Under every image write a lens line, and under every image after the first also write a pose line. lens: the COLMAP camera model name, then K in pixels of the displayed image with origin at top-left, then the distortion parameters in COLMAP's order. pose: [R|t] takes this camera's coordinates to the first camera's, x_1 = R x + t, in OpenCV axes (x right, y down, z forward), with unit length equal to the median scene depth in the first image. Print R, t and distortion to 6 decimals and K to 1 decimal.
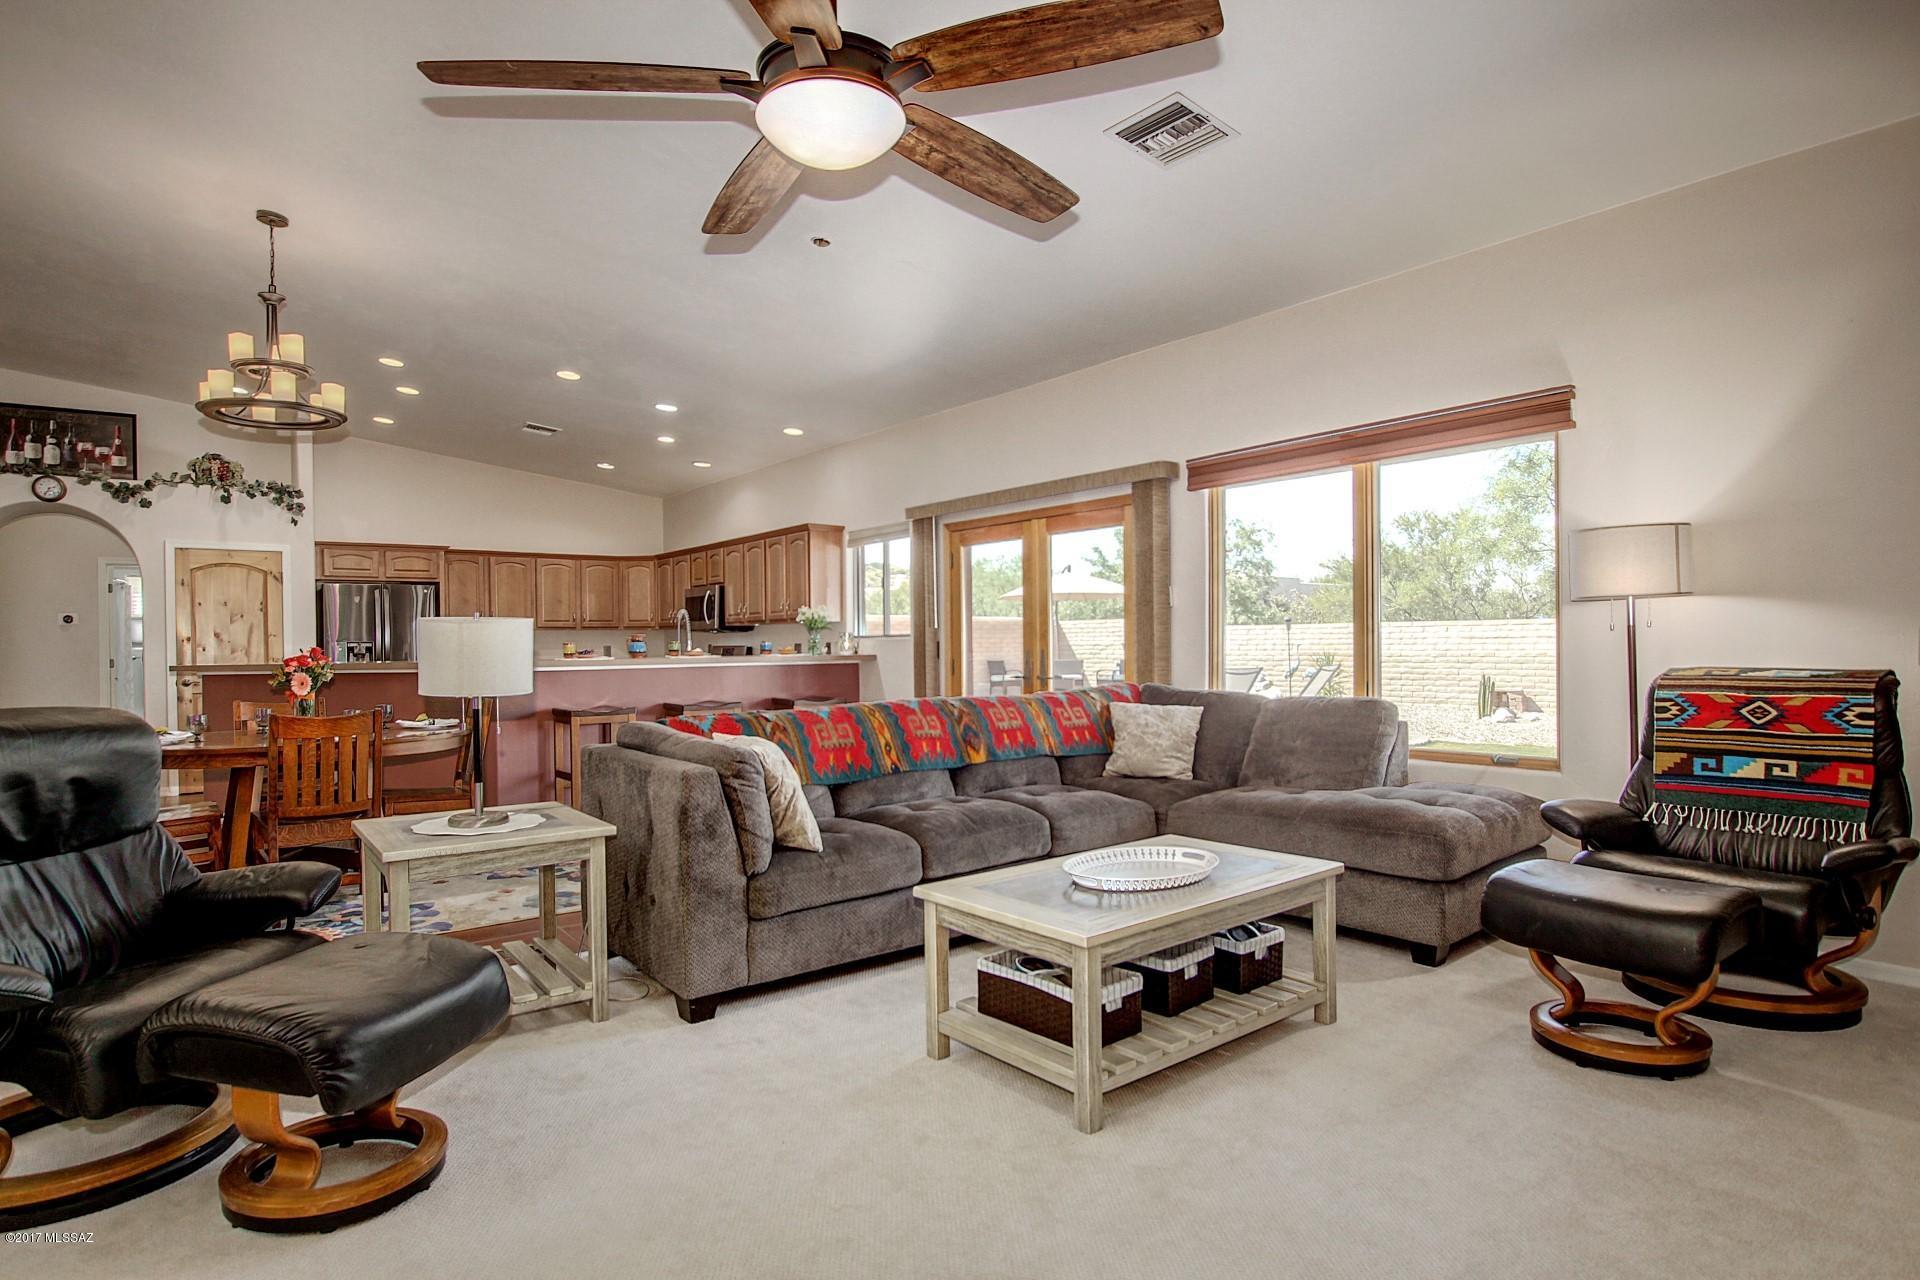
lens RADIAL K [[1025.2, 0, 955.4], [0, 1025.2, 652.0], [0, 0, 1]] dist [-0.020718, 0.004420]
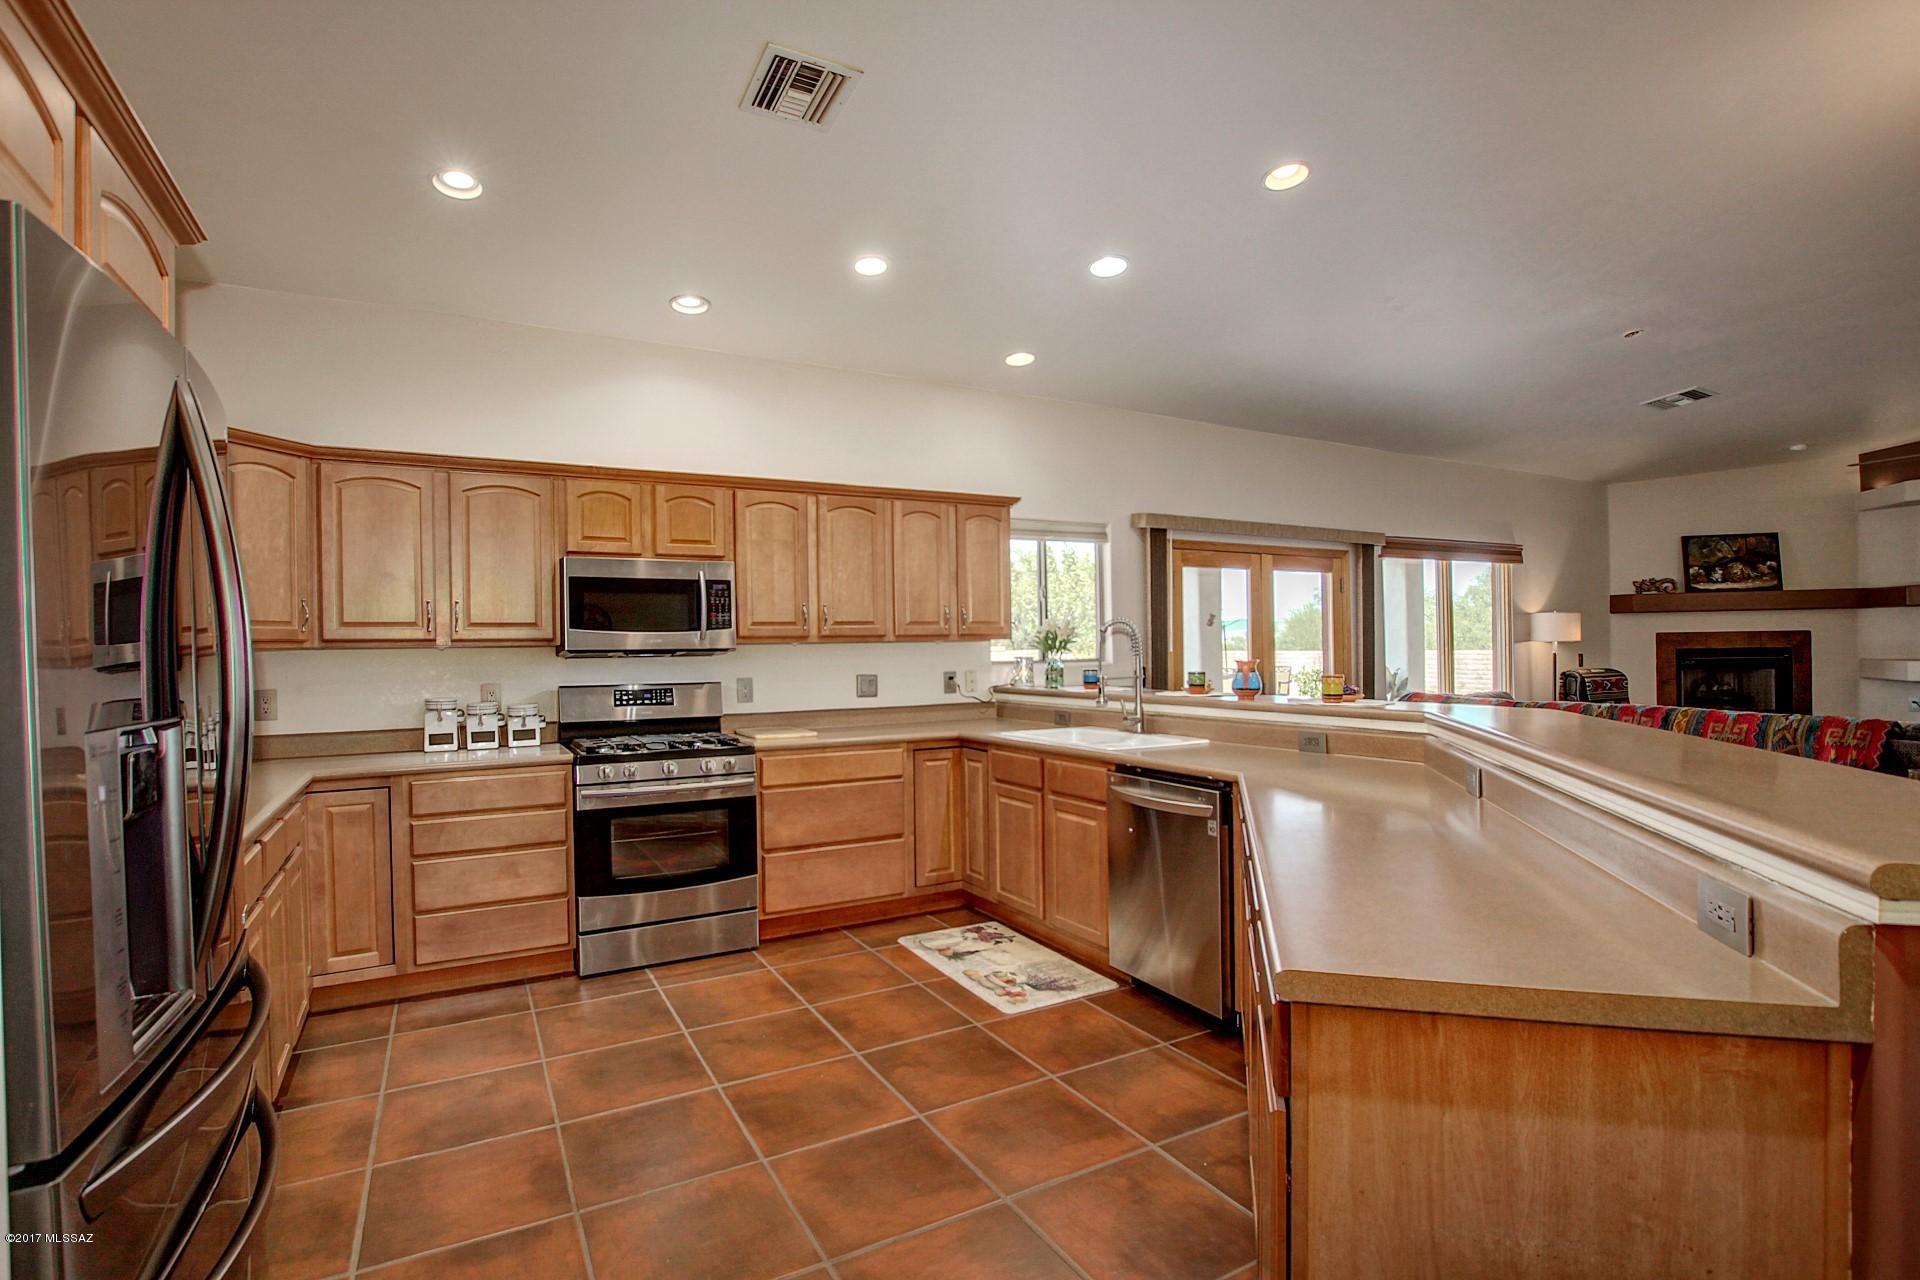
lens RADIAL K [[903.2, 0, 941.4], [0, 903.2, 652.5], [0, 0, 1]] dist [-0.024463, 0.002354]
pose [[0.156548, 0.002623, 0.987667, -0.768255], [0.018704, 0.999809, -0.005620, -0.019270], [-0.987493, 0.019353, 0.156469, 0.977064]]
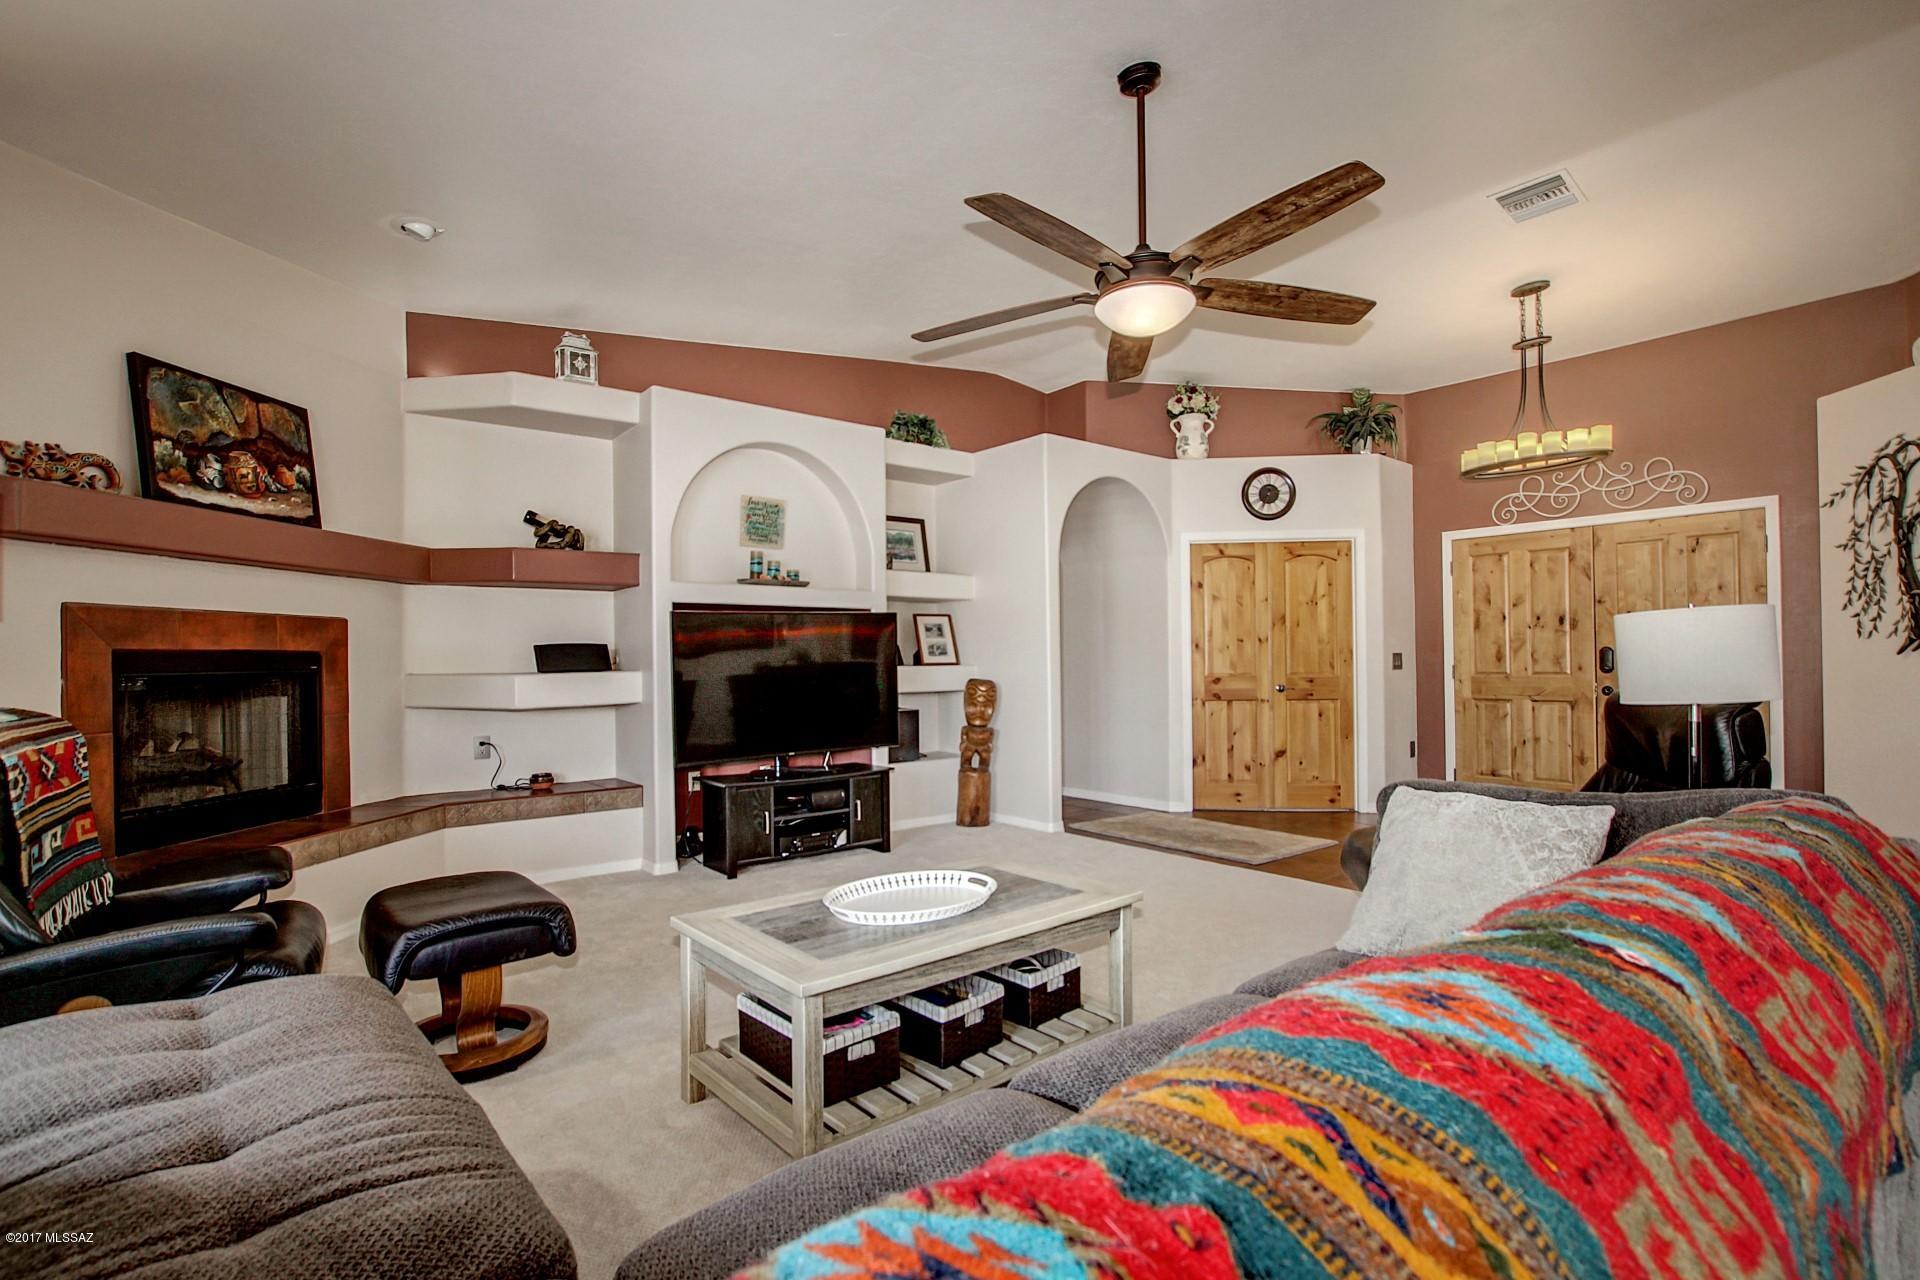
lens RADIAL K [[903.2, 0, 958.4], [0, 903.2, 651.3], [0, 0, 1]] dist [-0.024463, 0.002354]
pose [[-0.999277, 0.021430, -0.031417, 0.061818], [0.021487, 0.999768, -0.001493, -0.004148], [0.031378, -0.002167, -0.999505, 0.675516]]
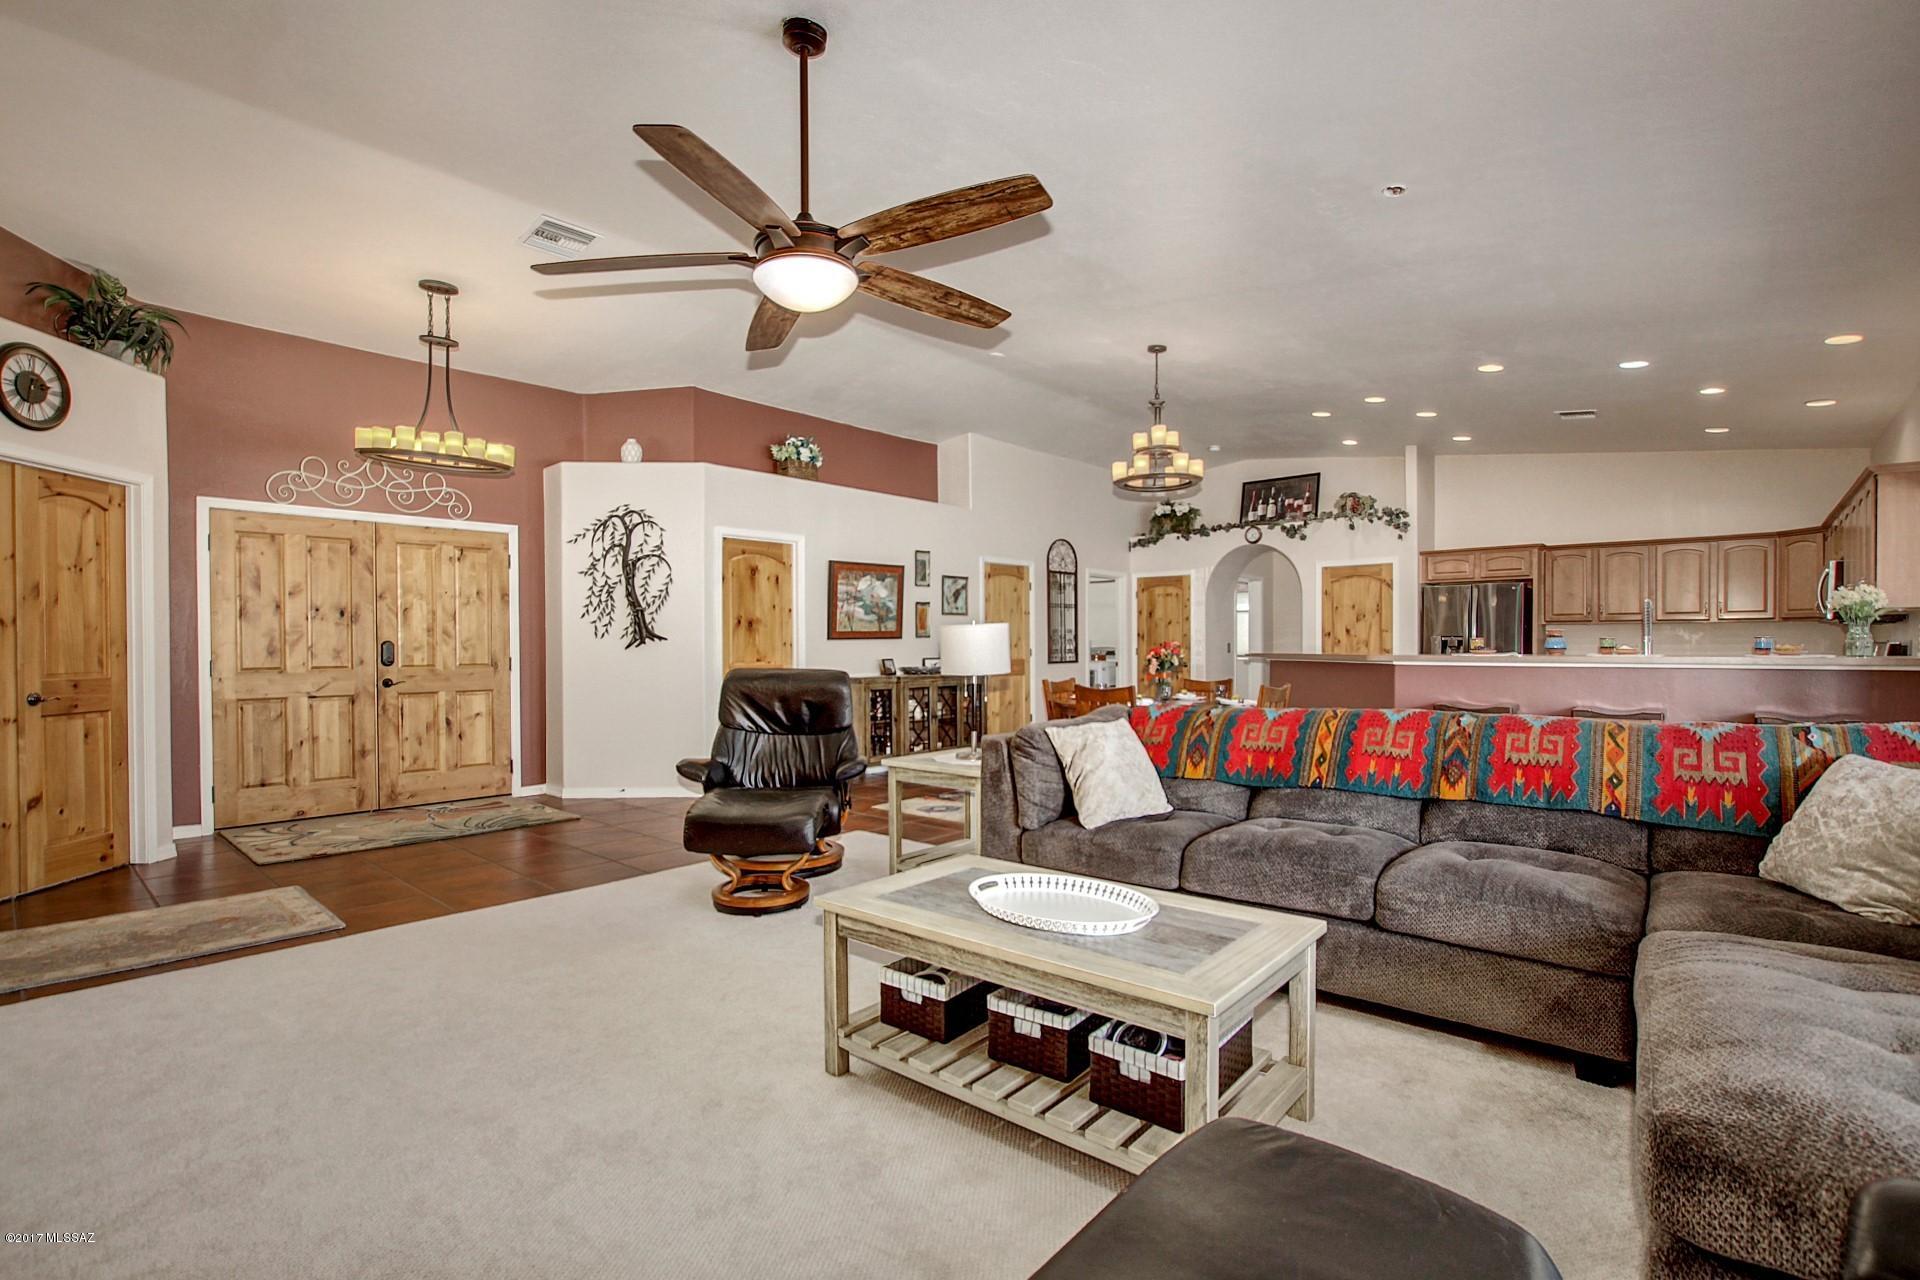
lens RADIAL K [[903.2, 0, 935.5], [0, 903.2, 648.9], [0, 0, 1]] dist [-0.024463, 0.002354]
pose [[0.177234, 0.015506, -0.984047, 0.340526], [-0.007976, 0.999866, 0.014319, -0.005892], [0.984136, 0.005311, 0.177334, 0.280876]]
